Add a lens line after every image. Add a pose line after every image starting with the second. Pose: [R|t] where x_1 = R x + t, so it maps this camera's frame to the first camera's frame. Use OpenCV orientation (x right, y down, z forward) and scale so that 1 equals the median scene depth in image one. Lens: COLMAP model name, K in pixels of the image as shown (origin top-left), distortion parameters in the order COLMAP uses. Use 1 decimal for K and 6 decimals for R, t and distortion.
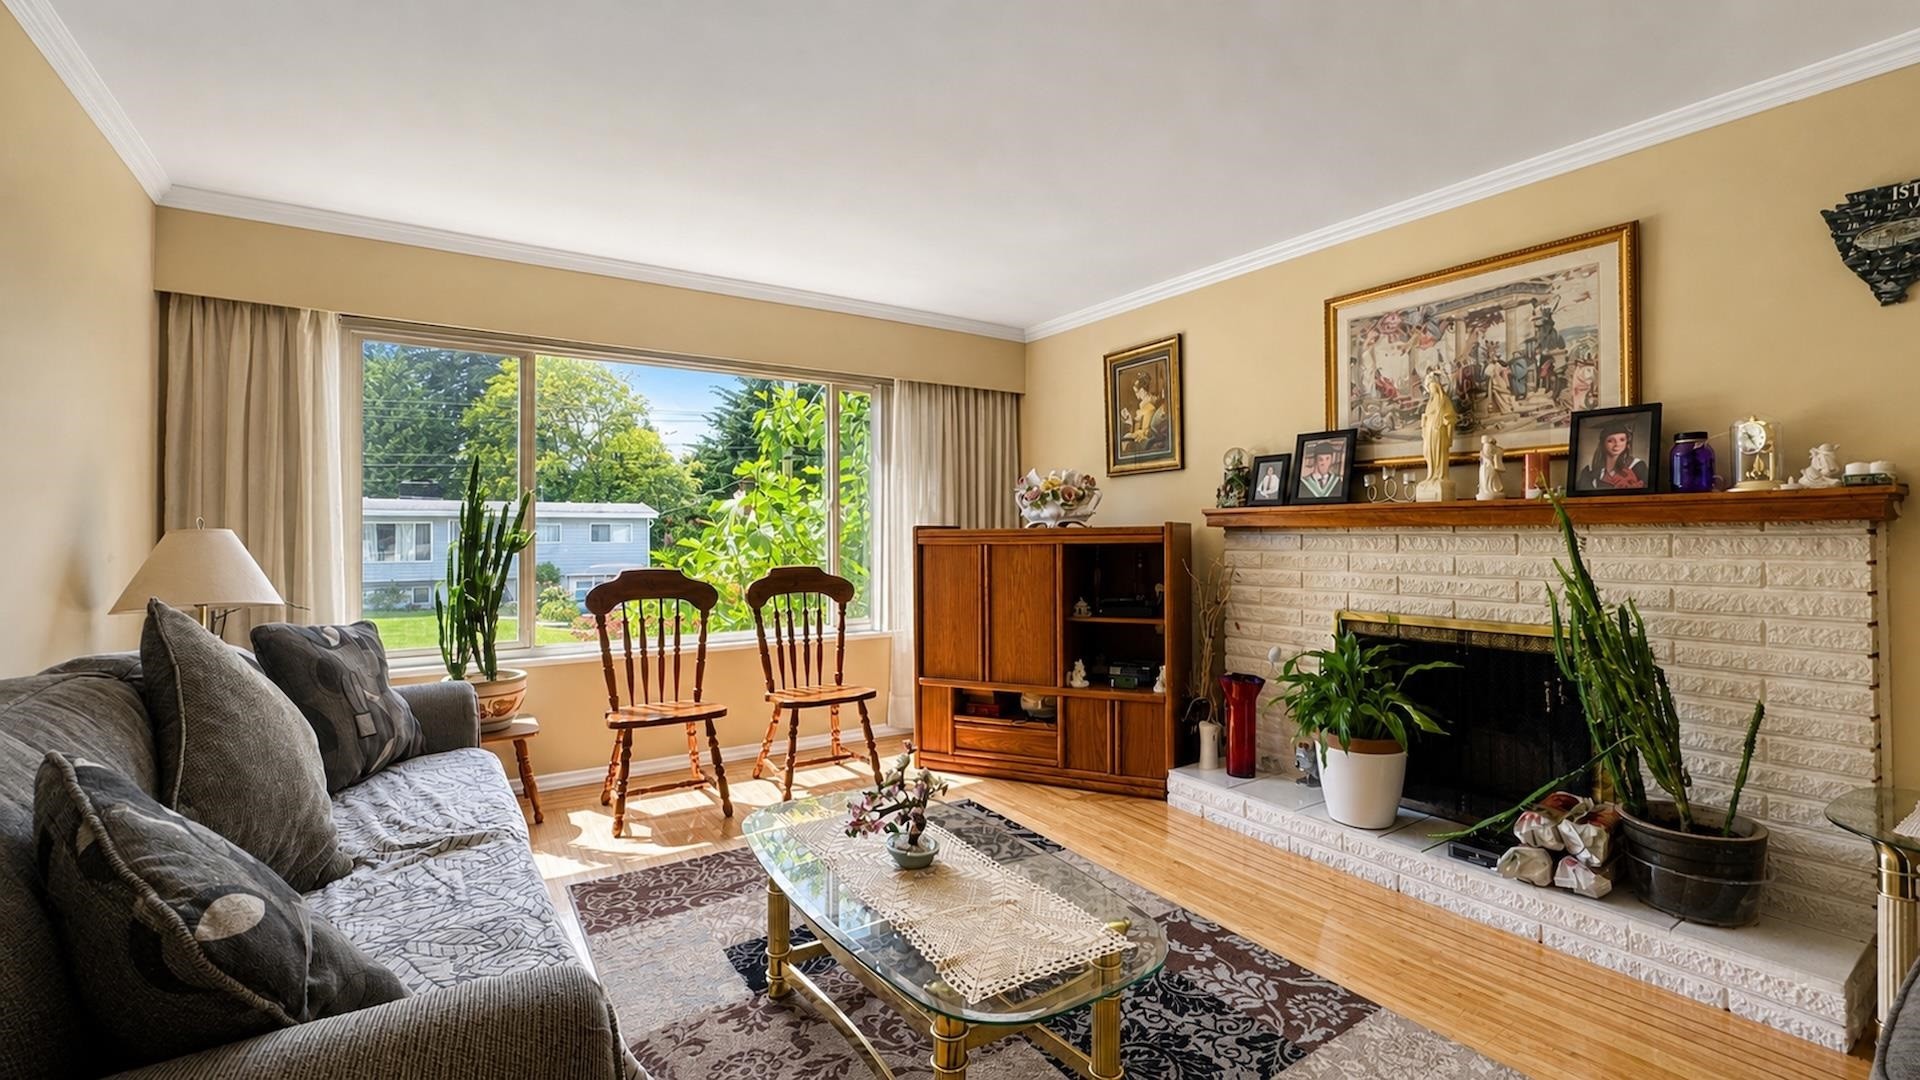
lens RADIAL K [[758.9, 0, 931.5], [0, 758.9, 539.5], [0, 0, 1]] dist [-0.014936, 0.000372]
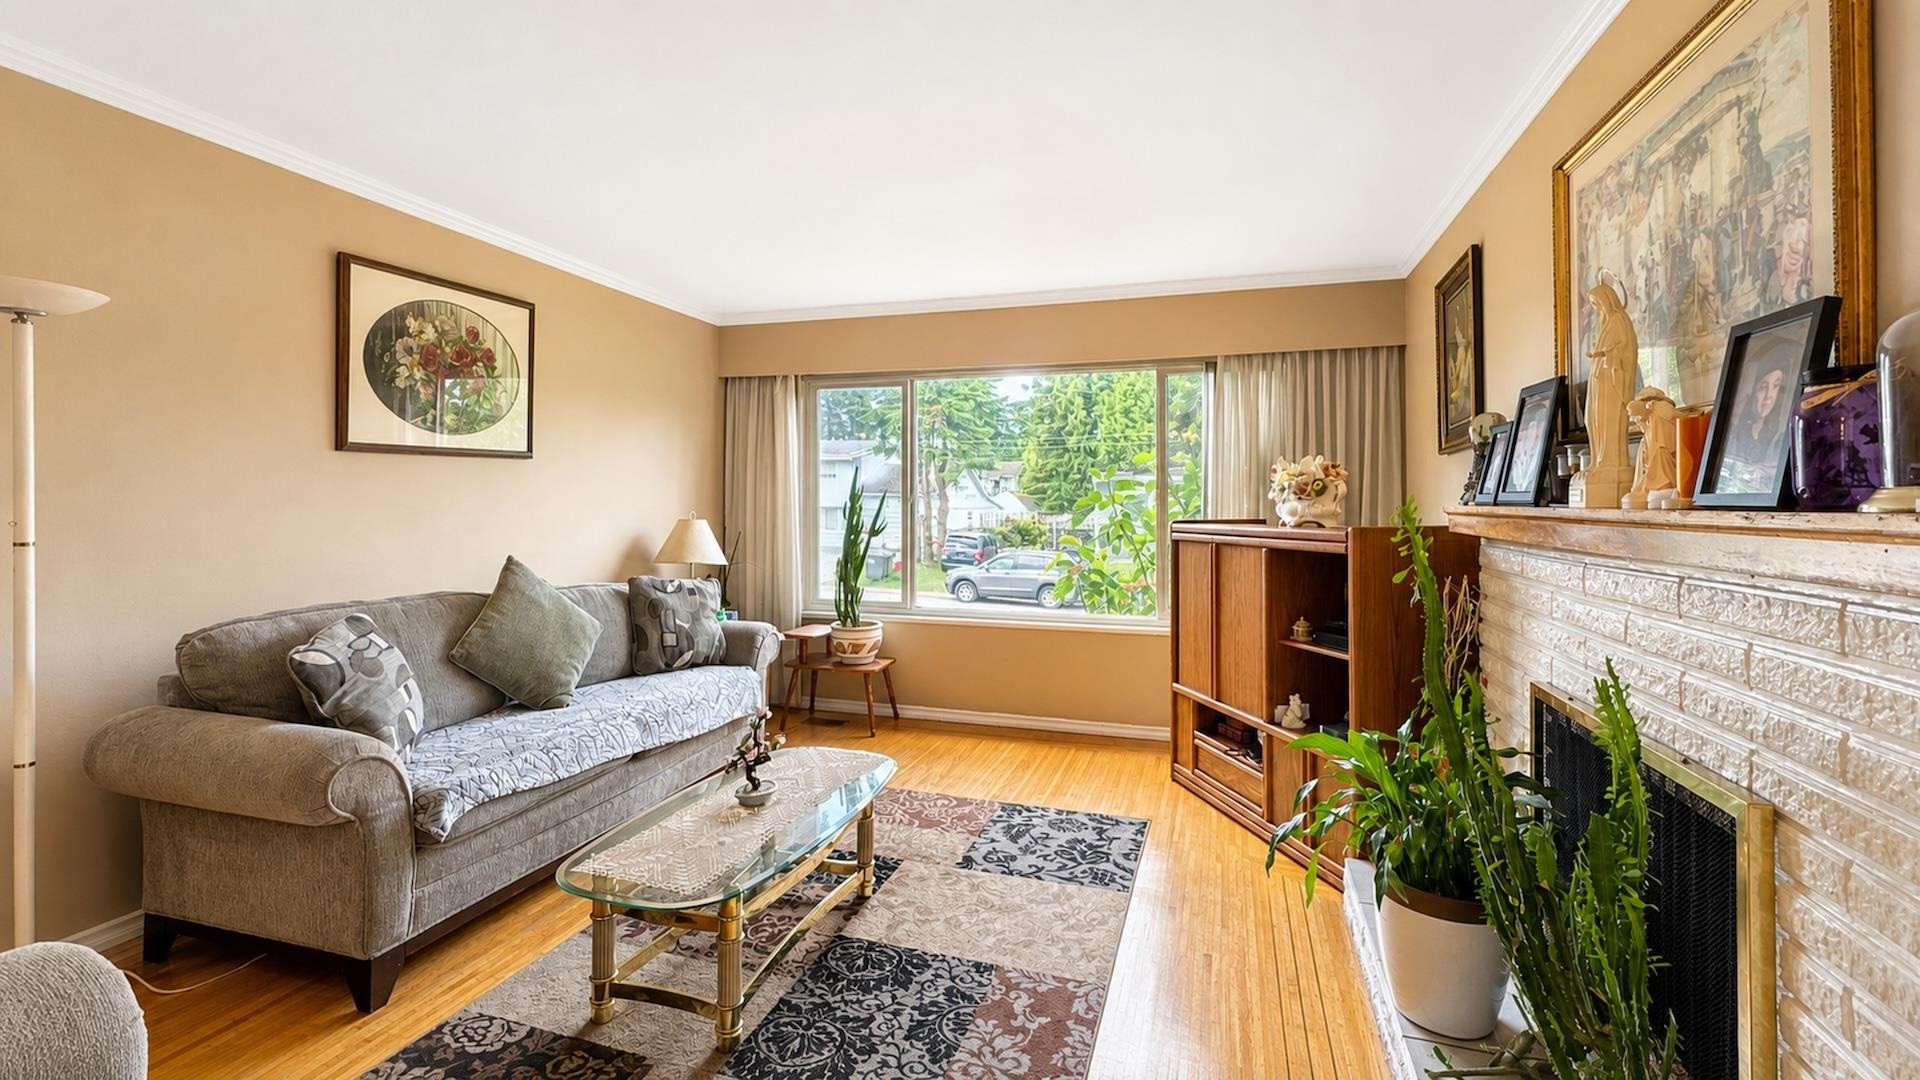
lens RADIAL K [[774.6, 0, 934.3], [0, 774.6, 518.5], [0, 0, 1]] dist [-0.001884, -0.000394]
pose [[0.653417, 0.017501, -0.756796, 0.710356], [-0.009917, 0.999845, 0.014559, -0.041219], [0.756934, -0.002008, 0.653489, 0.235460]]
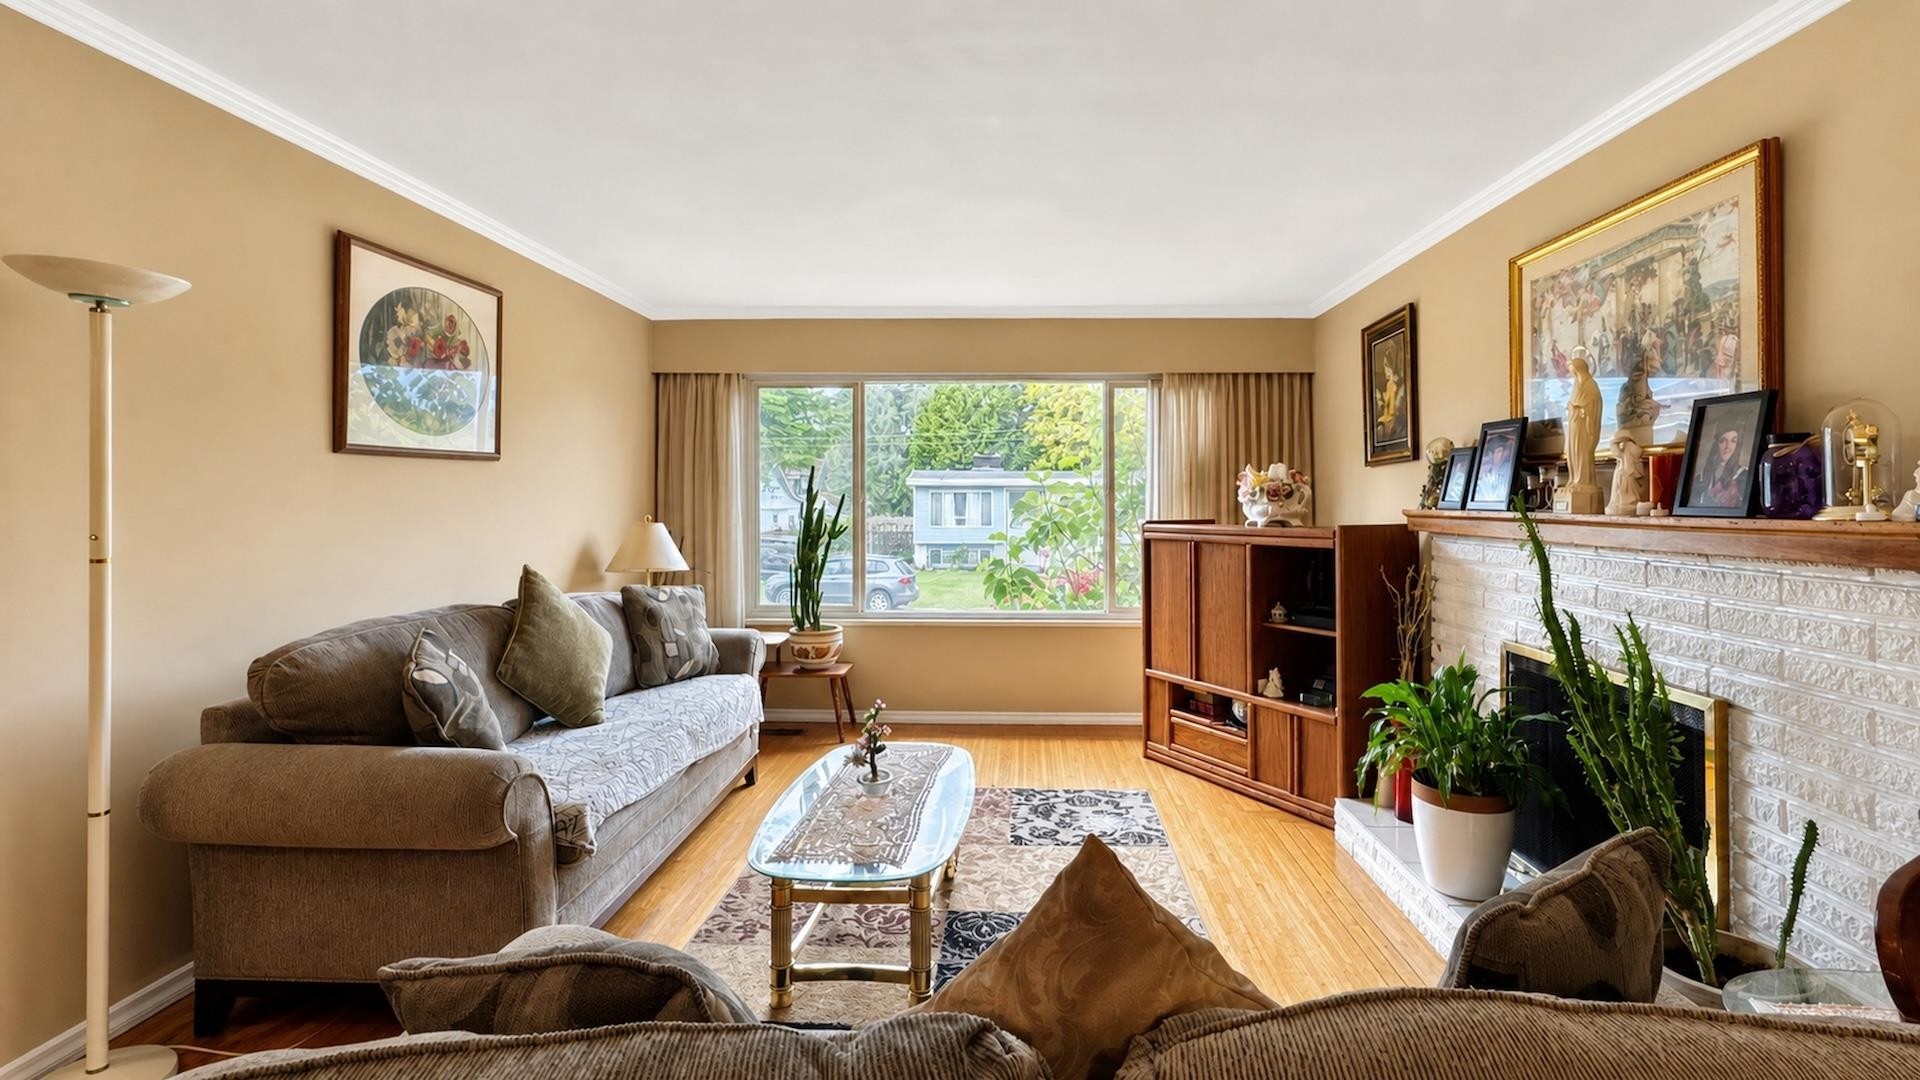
lens RADIAL K [[800.6, 0, 959.2], [0, 800.6, 525.4], [0, 0, 1]] dist [-0.021229, 0.000103]
pose [[0.819826, 0.016684, -0.572369, 0.558410], [-0.006565, 0.999784, 0.019739, -0.045341], [0.572574, -0.012424, 0.819759, -0.041975]]
